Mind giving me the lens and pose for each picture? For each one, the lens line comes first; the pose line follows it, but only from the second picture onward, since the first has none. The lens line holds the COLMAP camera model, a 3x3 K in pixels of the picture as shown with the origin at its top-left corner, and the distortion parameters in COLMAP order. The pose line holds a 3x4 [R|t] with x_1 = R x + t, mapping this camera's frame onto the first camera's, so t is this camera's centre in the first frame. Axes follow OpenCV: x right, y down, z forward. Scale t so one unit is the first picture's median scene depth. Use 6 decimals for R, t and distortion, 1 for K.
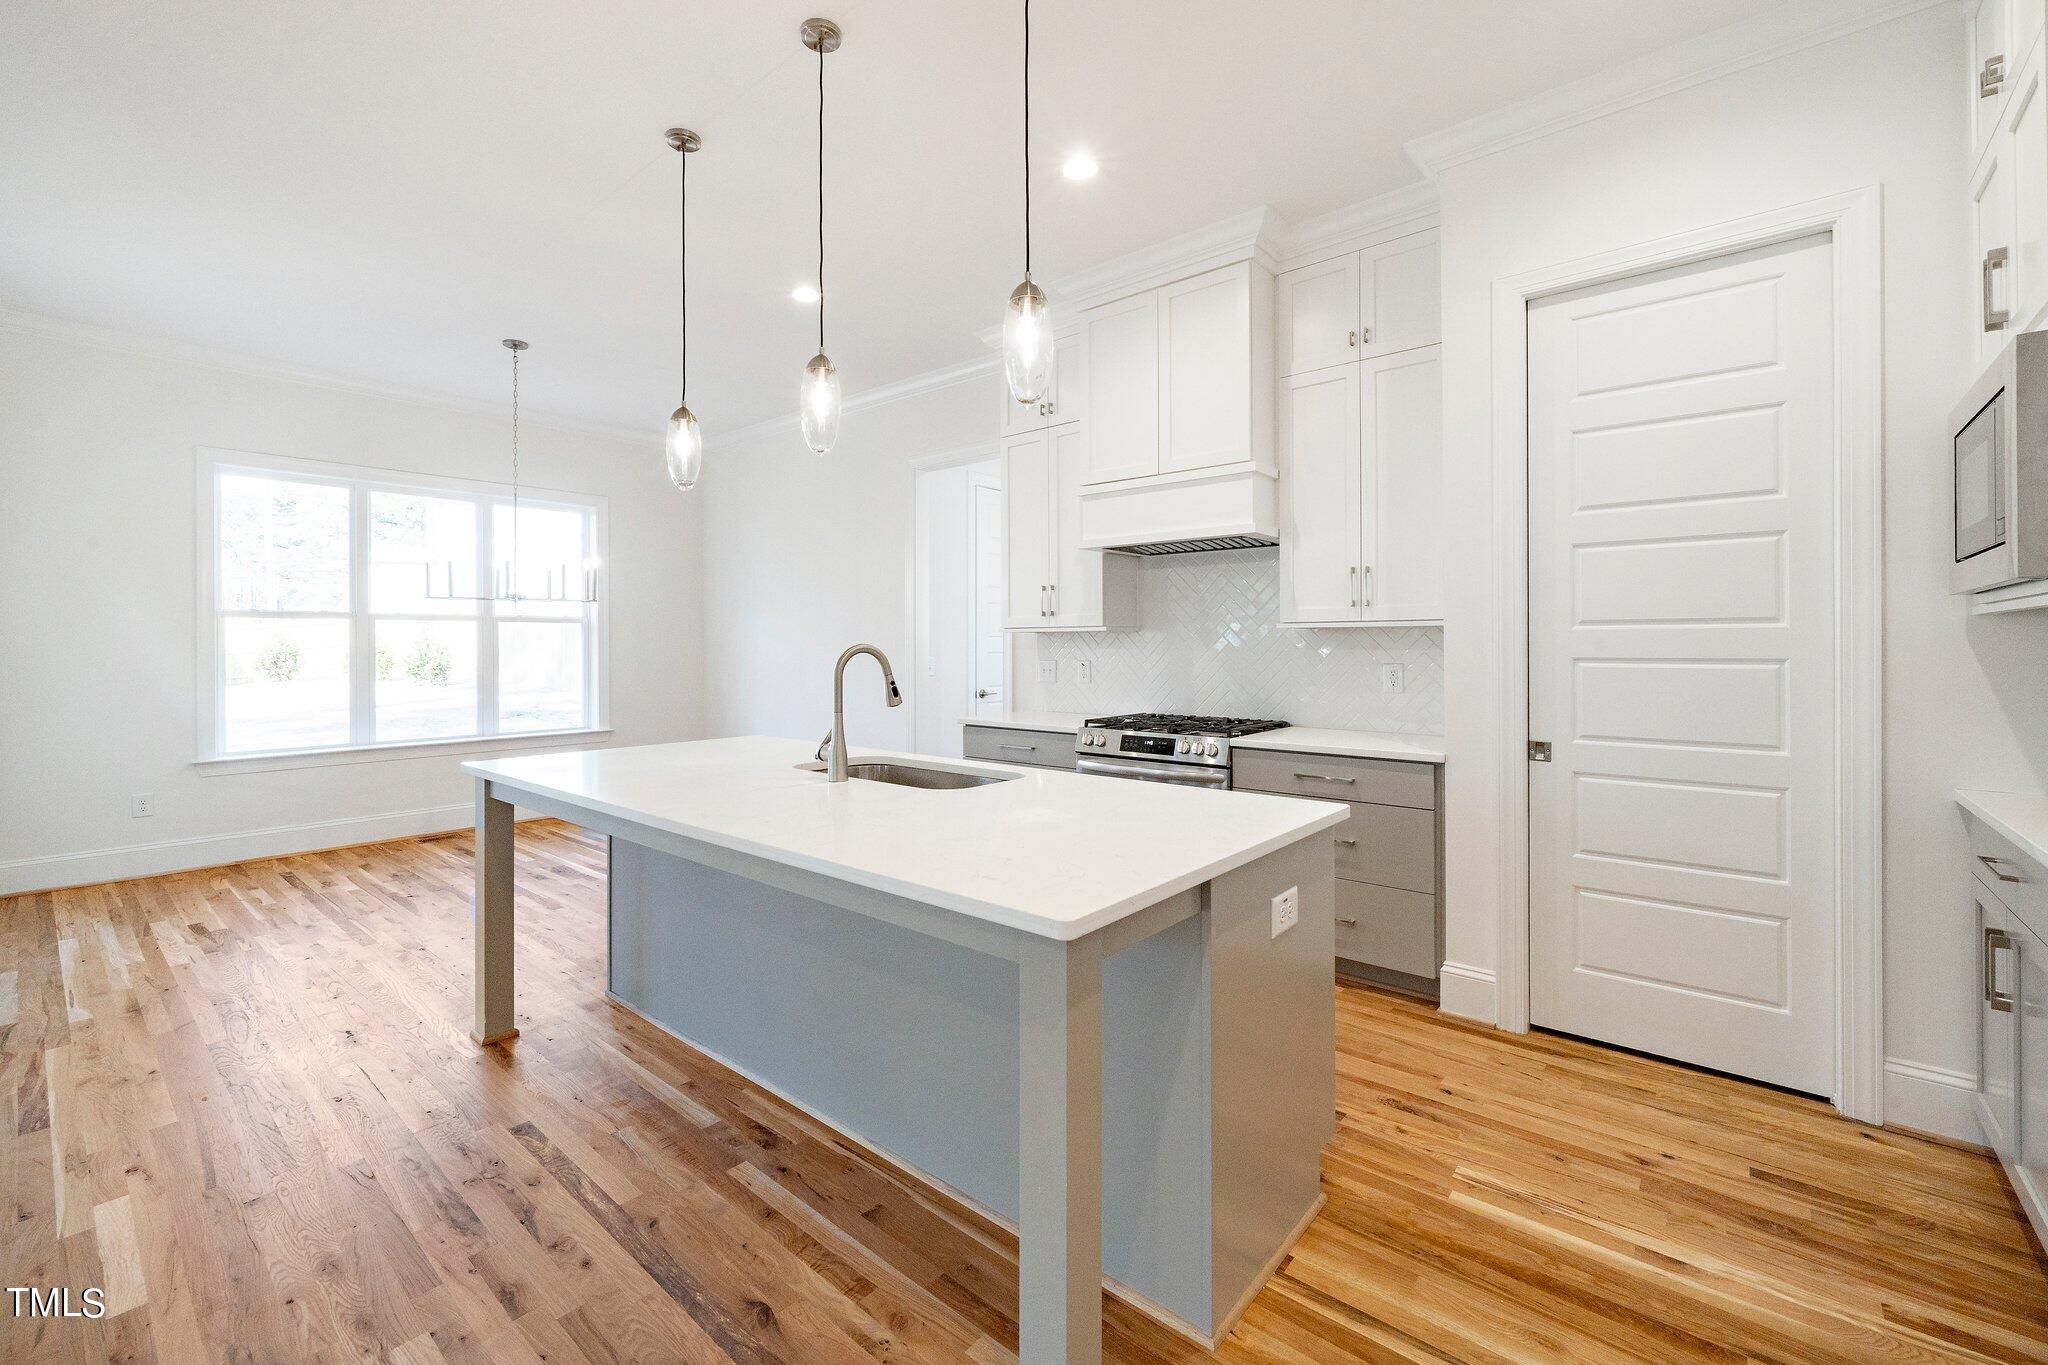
lens RADIAL K [[866.3, 0, 1024.3], [0, 866.3, 643.2], [0, 0, 1]] dist [-0.003563, -0.000522]
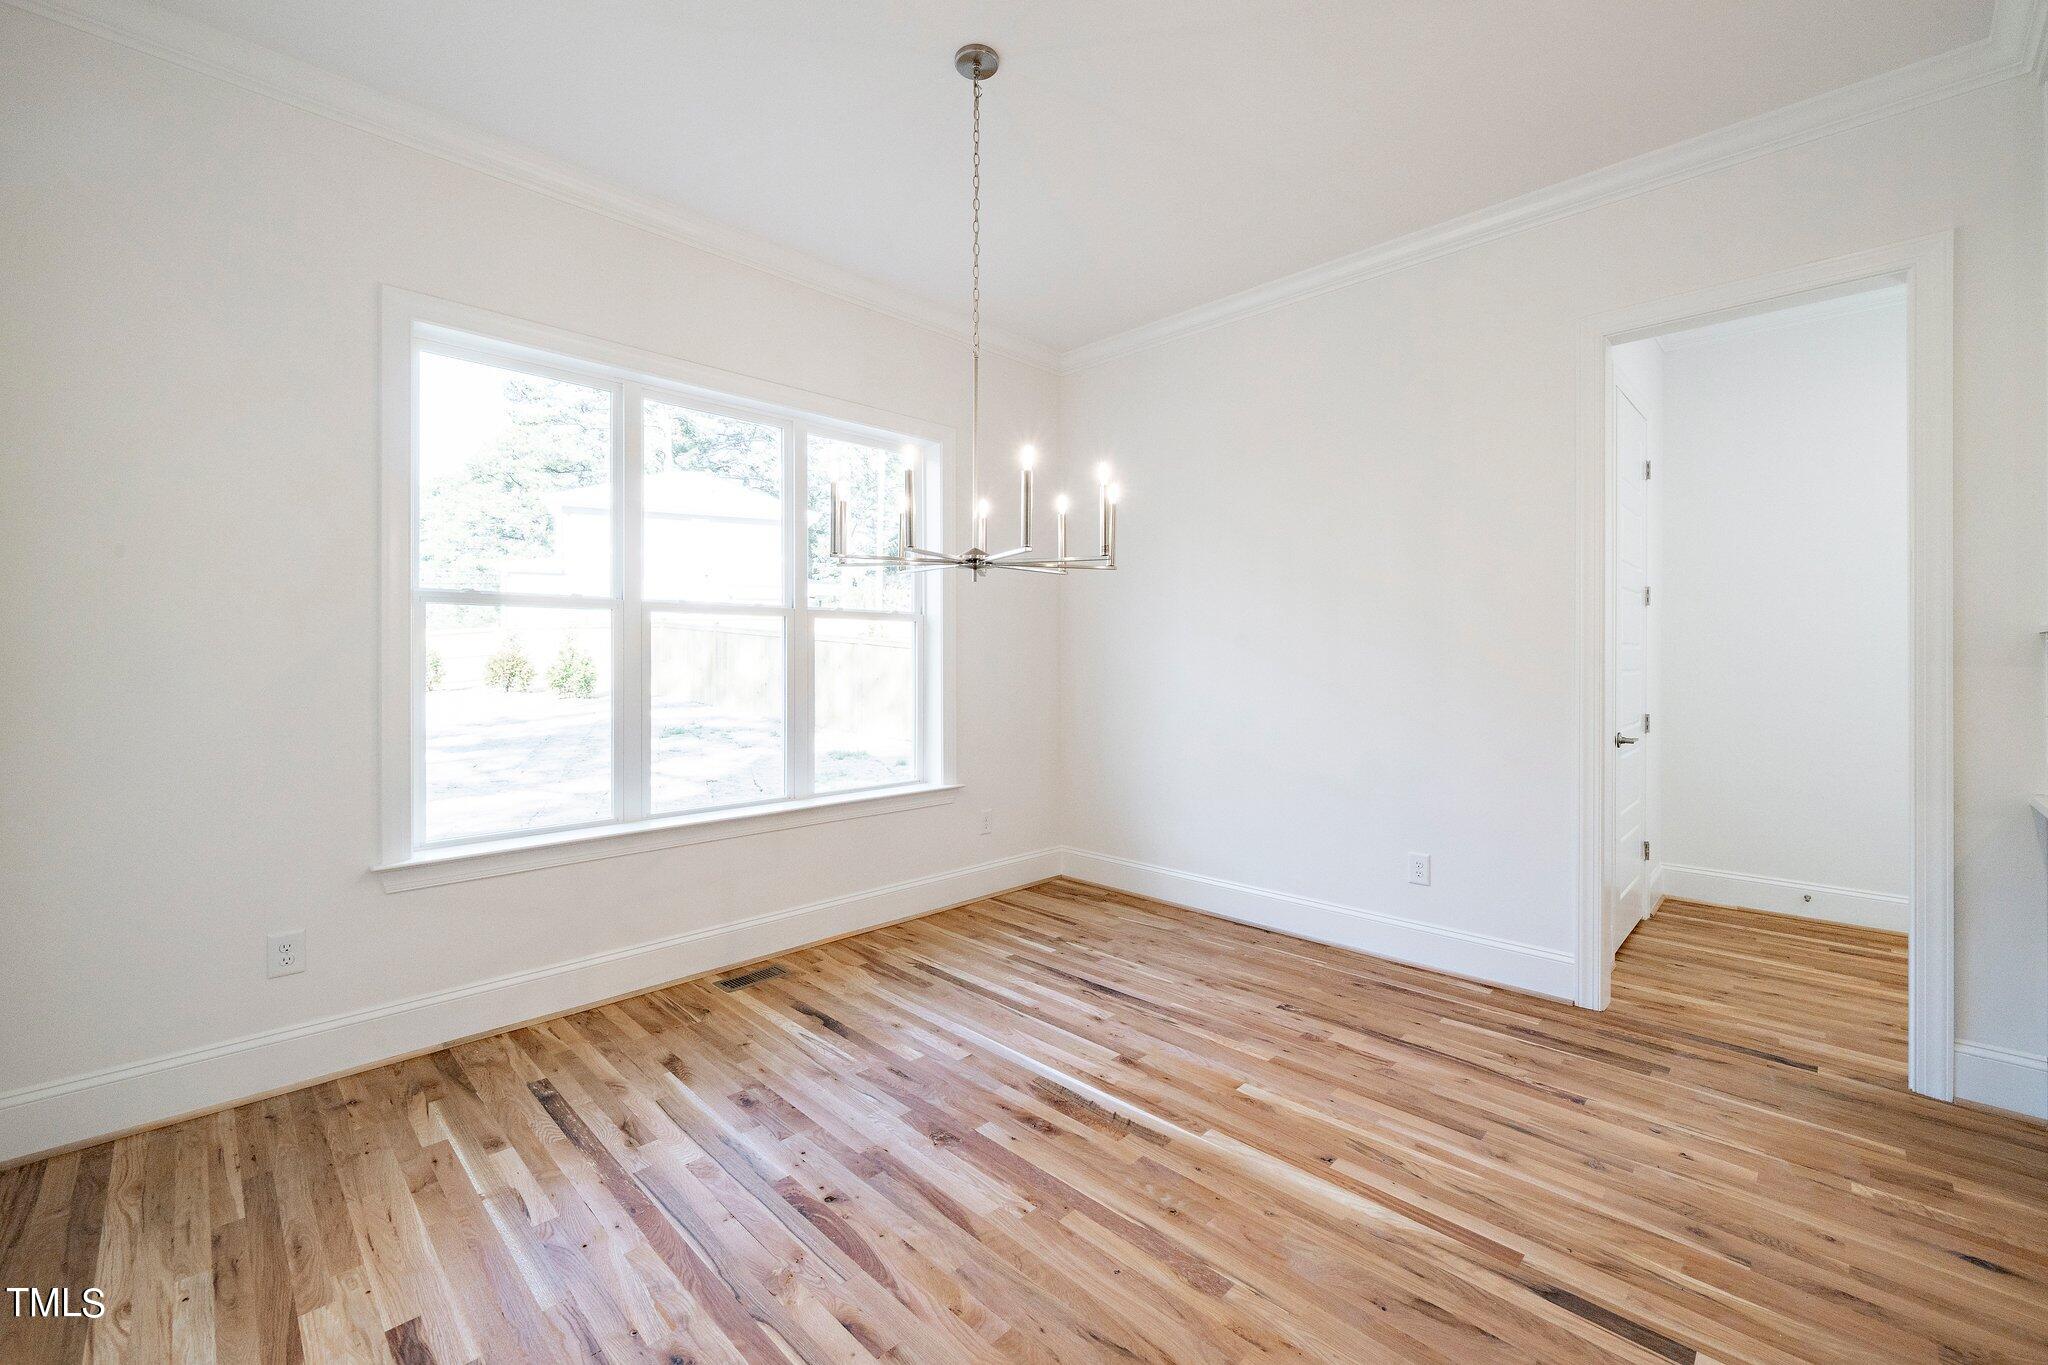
lens RADIAL K [[838.0, 0, 1015.6], [0, 838.0, 650.6], [0, 0, 1]] dist [0.000470, 0.000406]
pose [[0.996889, 0.002511, -0.078780, -0.702544], [-0.002978, 0.999979, -0.005811, 0.004461], [0.078764, 0.006027, 0.996875, 0.683179]]
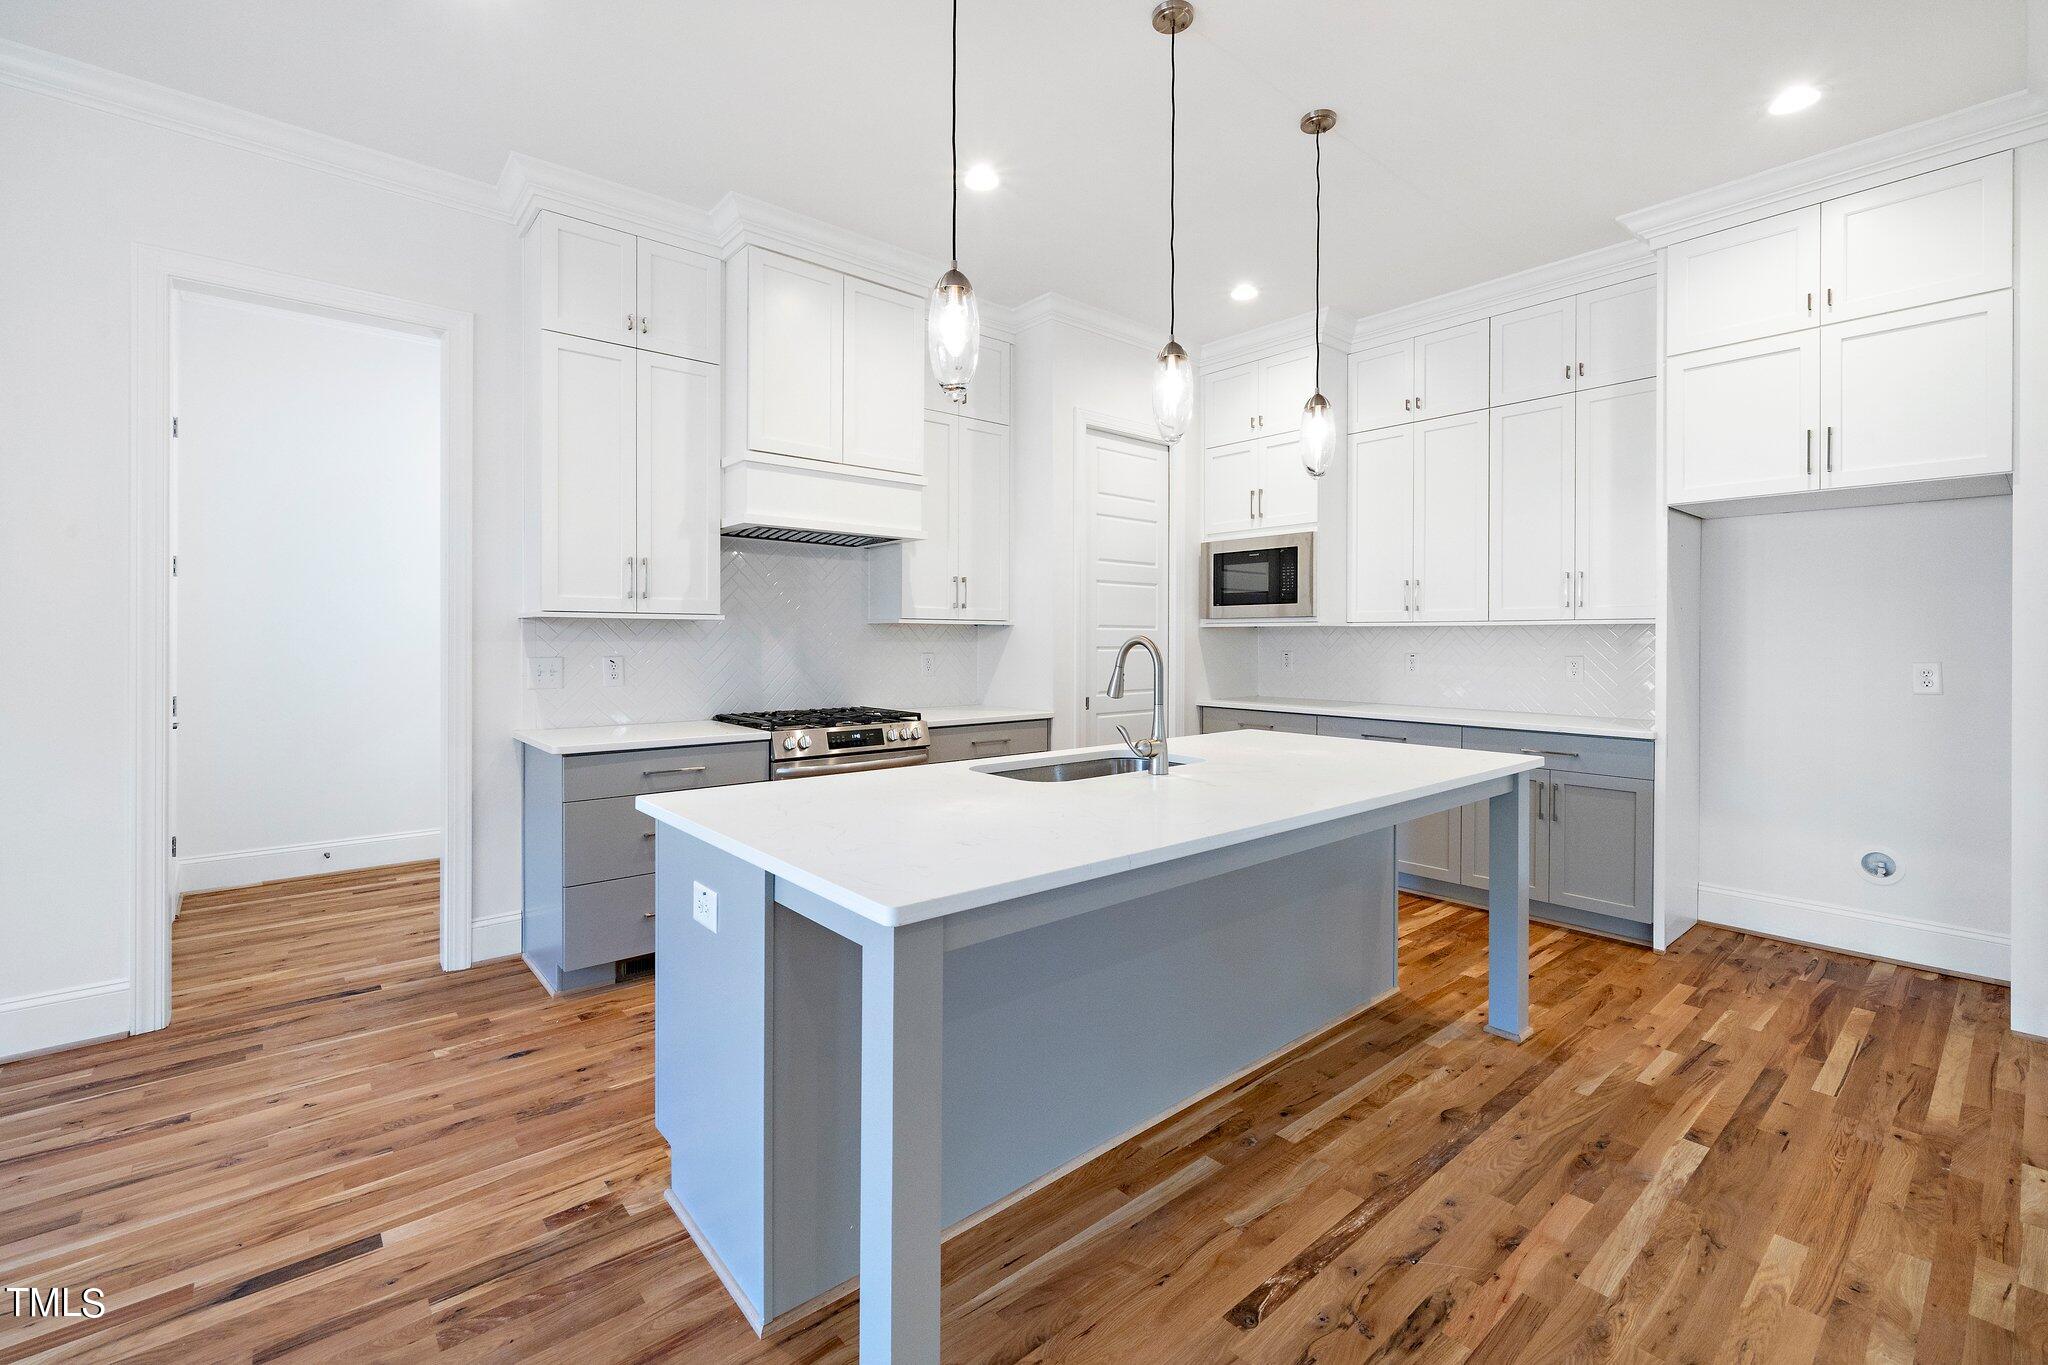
lens RADIAL K [[866.3, 0, 1024.3], [0, 866.3, 643.2], [0, 0, 1]] dist [-0.003563, -0.000522]
pose [[0.155120, -0.002852, 0.987892, -0.836790], [-0.006695, 0.999970, 0.003938, 0.003607], [-0.987873, -0.007225, 0.155096, 0.684658]]
